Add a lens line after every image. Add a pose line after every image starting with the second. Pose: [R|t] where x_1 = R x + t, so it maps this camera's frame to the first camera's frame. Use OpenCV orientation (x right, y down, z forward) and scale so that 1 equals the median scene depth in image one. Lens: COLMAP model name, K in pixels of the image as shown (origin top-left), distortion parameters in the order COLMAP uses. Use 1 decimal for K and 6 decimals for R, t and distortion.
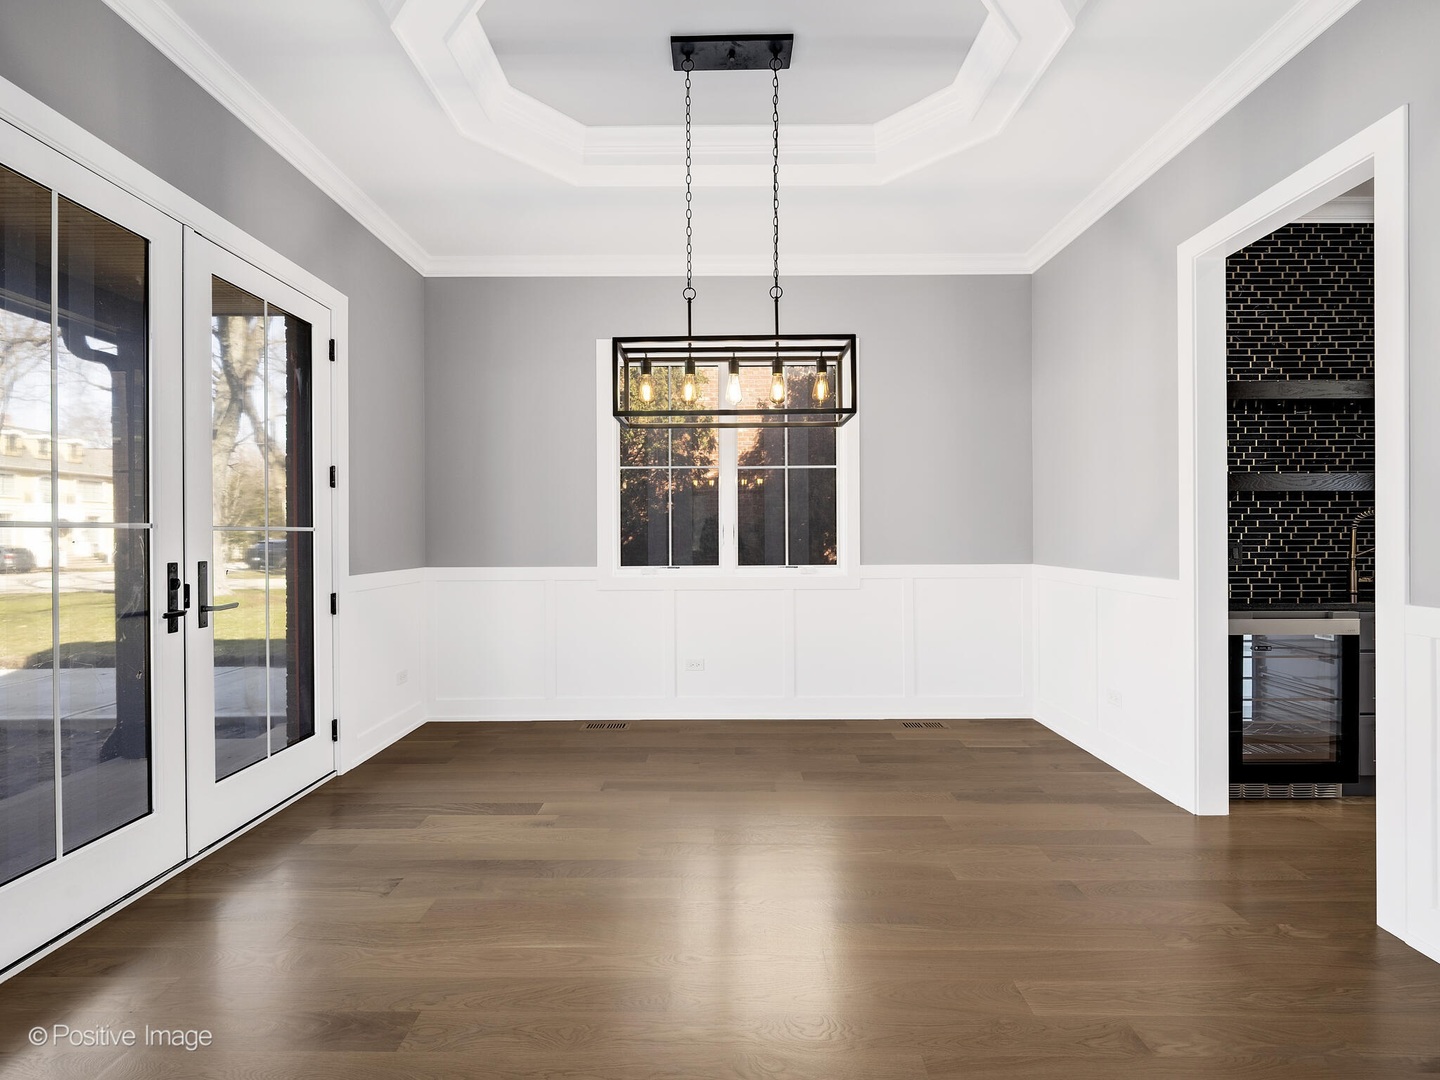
lens RADIAL K [[642.9, 0, 725.6], [0, 642.9, 539.0], [0, 0, 1]] dist [0.000651, 0.000018]
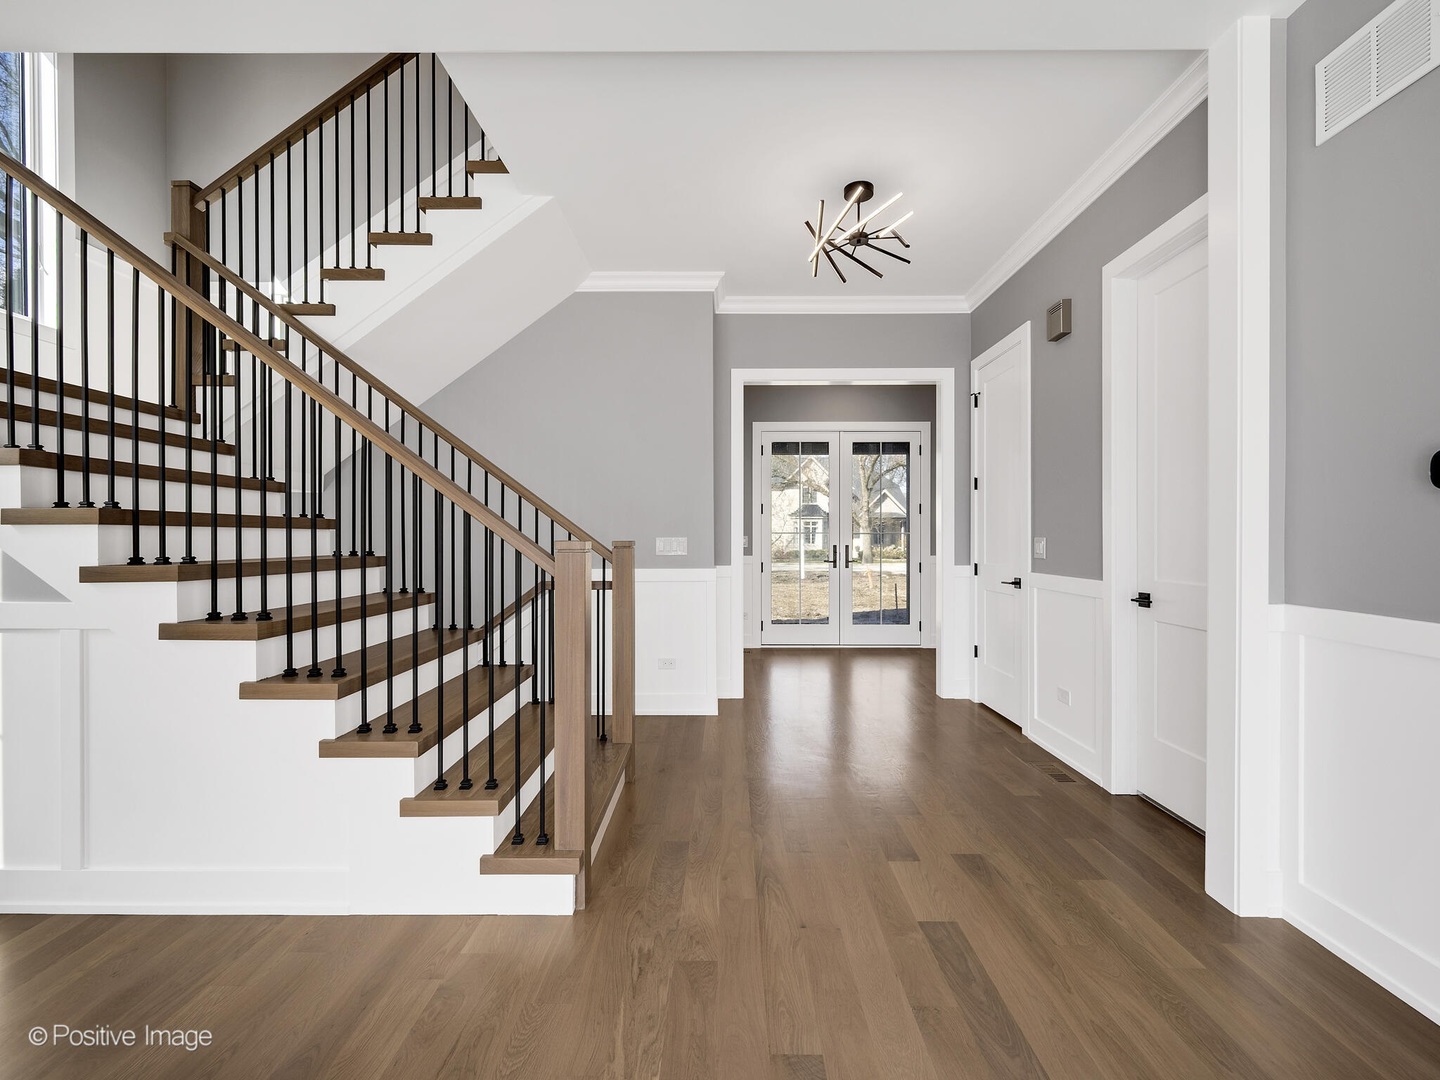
lens RADIAL K [[642.9, 0, 725.6], [0, 642.9, 539.0], [0, 0, 1]] dist [0.000651, 0.000018]
pose [[0.004983, 0.006894, -0.999964, 2.046086], [-0.000571, 0.999976, 0.006891, -0.010389], [0.999987, 0.000537, 0.004987, 0.444488]]
